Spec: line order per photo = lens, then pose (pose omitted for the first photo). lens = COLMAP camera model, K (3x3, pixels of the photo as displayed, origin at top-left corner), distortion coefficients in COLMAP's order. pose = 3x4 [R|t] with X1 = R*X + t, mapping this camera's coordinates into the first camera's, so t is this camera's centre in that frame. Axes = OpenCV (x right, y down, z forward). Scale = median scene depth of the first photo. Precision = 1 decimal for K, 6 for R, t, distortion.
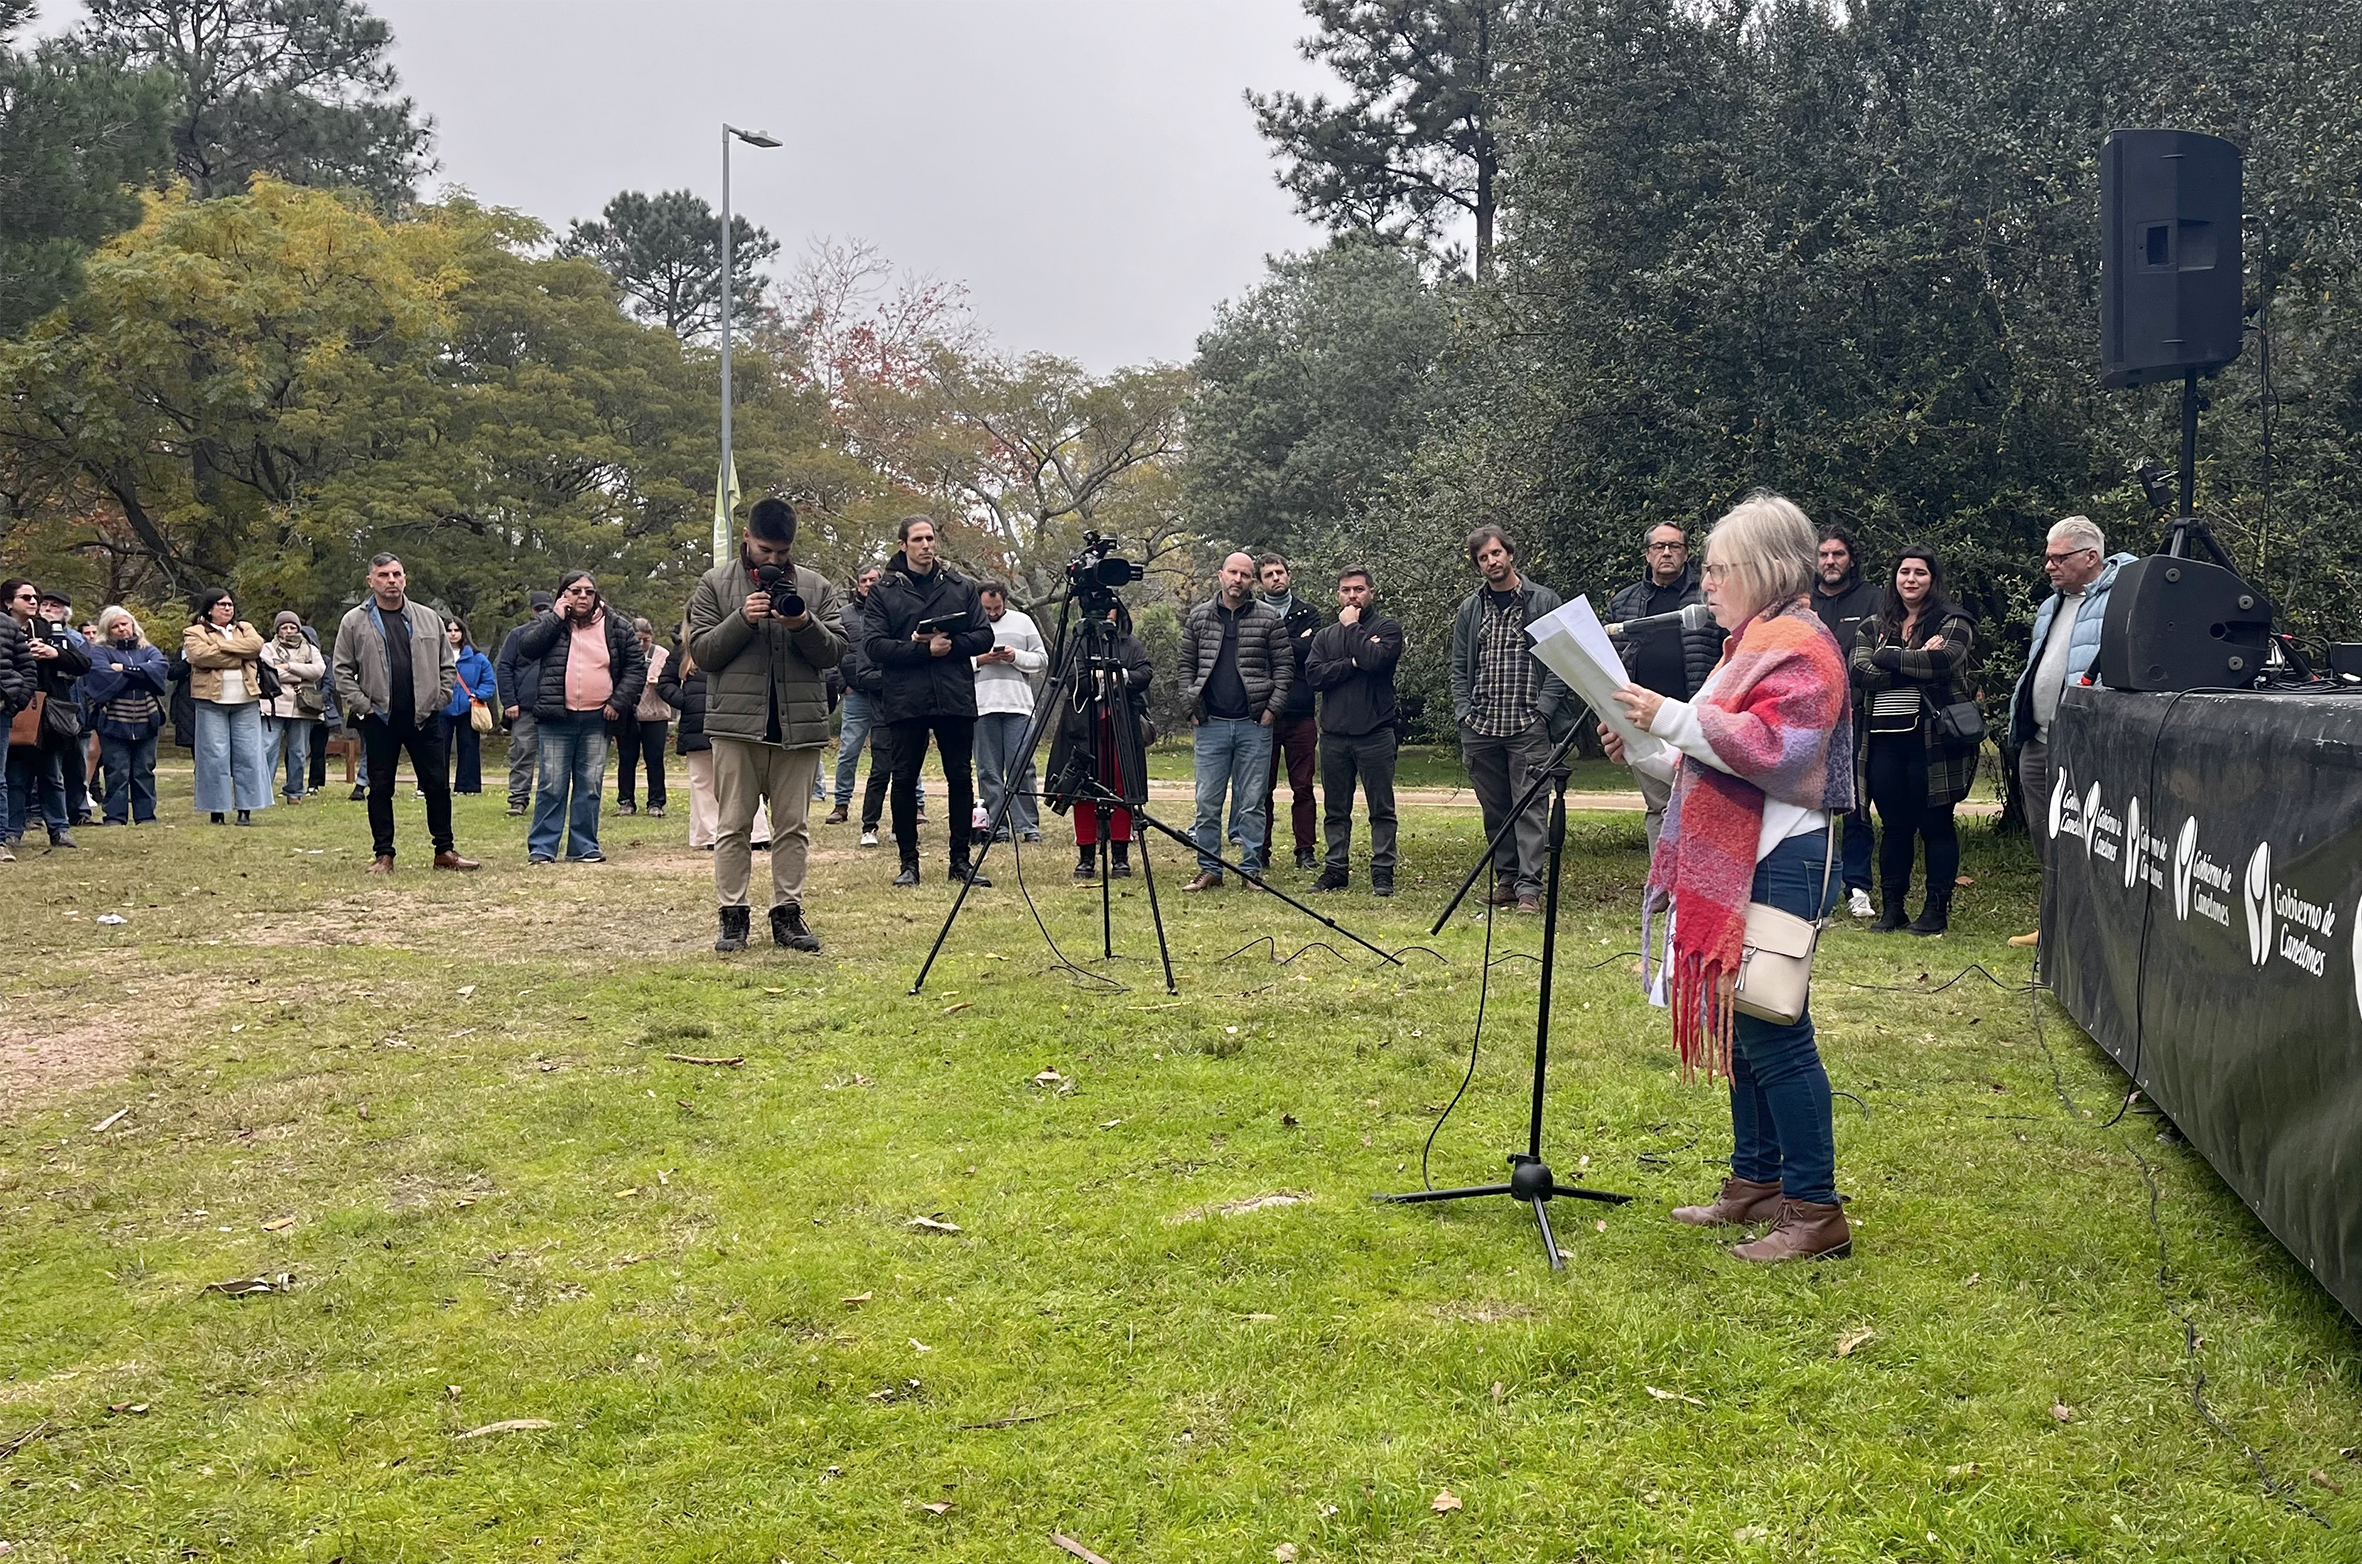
lens RADIAL K [[1822.8, 0, 1181.7], [0, 1822.8, 779.0], [0, 0, 1]] dist [0.002223, 0.001860]
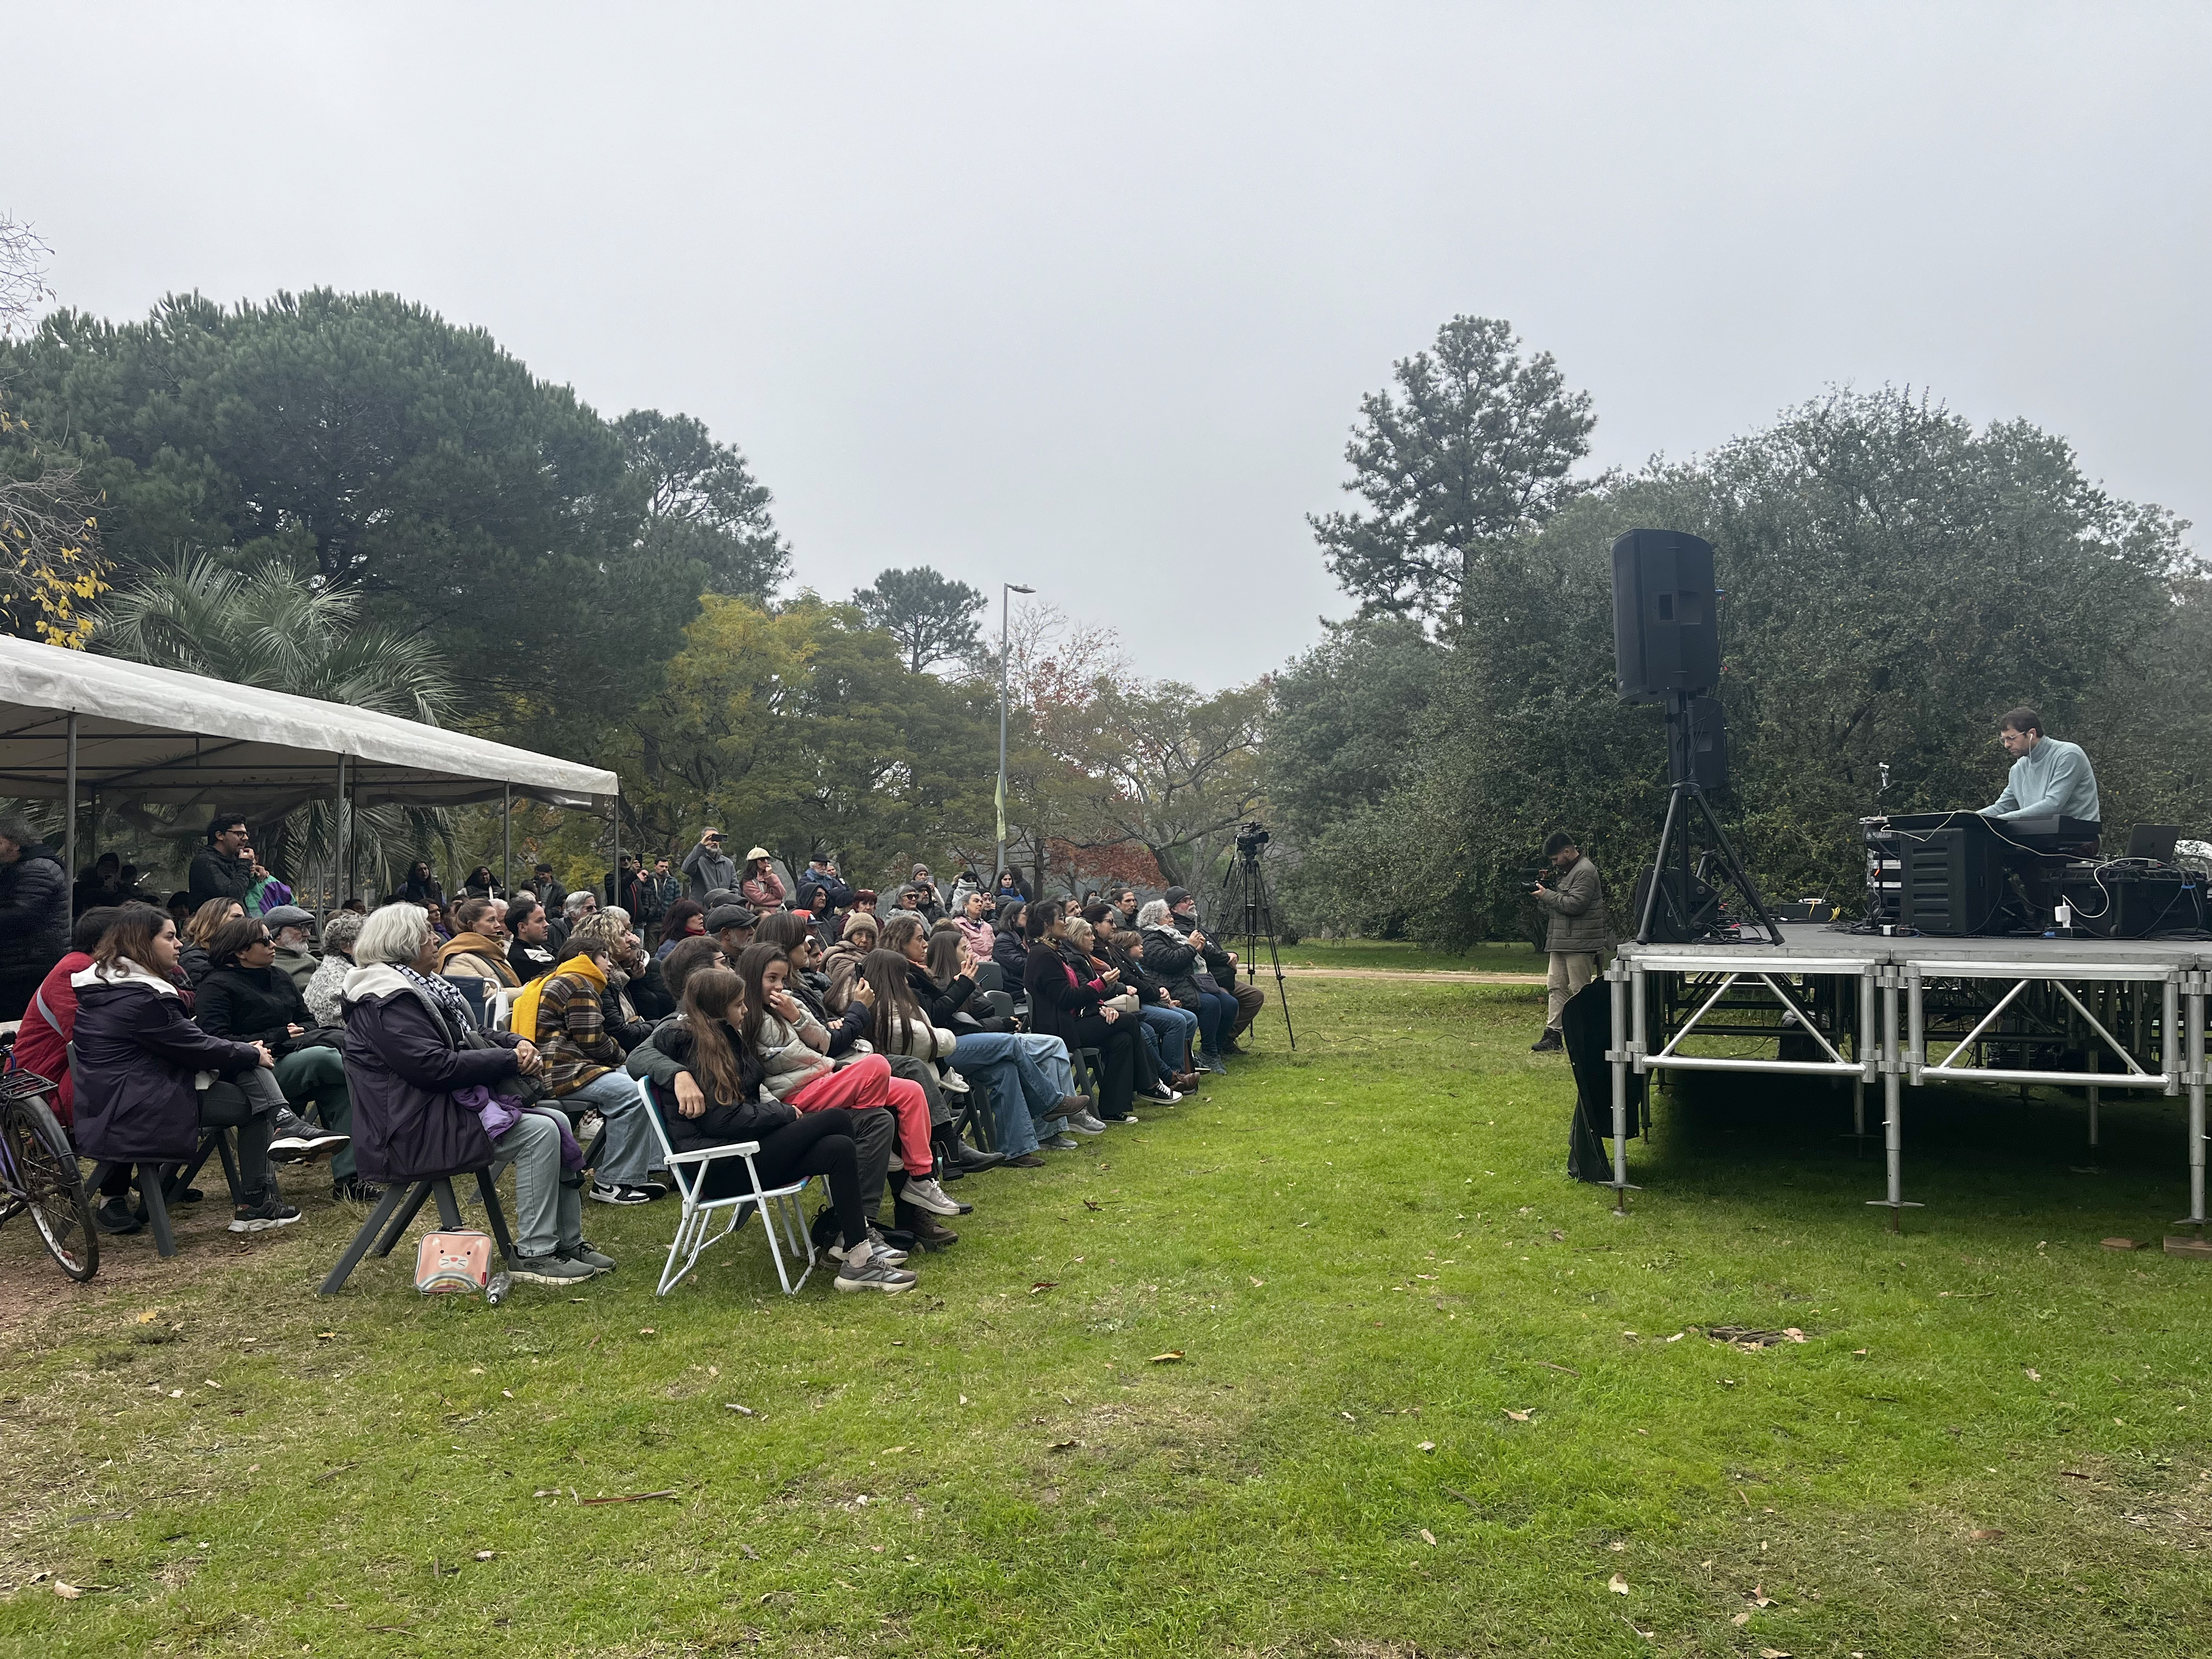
lens RADIAL K [[1661.4, 0, 1111.6], [0, 1661.4, 904.3], [0, 0, 1]] dist [0.003494, -0.000115]
pose [[0.996853, 0.005165, -0.079107, -0.015385], [-0.008267, 0.999207, -0.038936, 0.004595], [0.078843, 0.039468, 0.996105, -0.375780]]
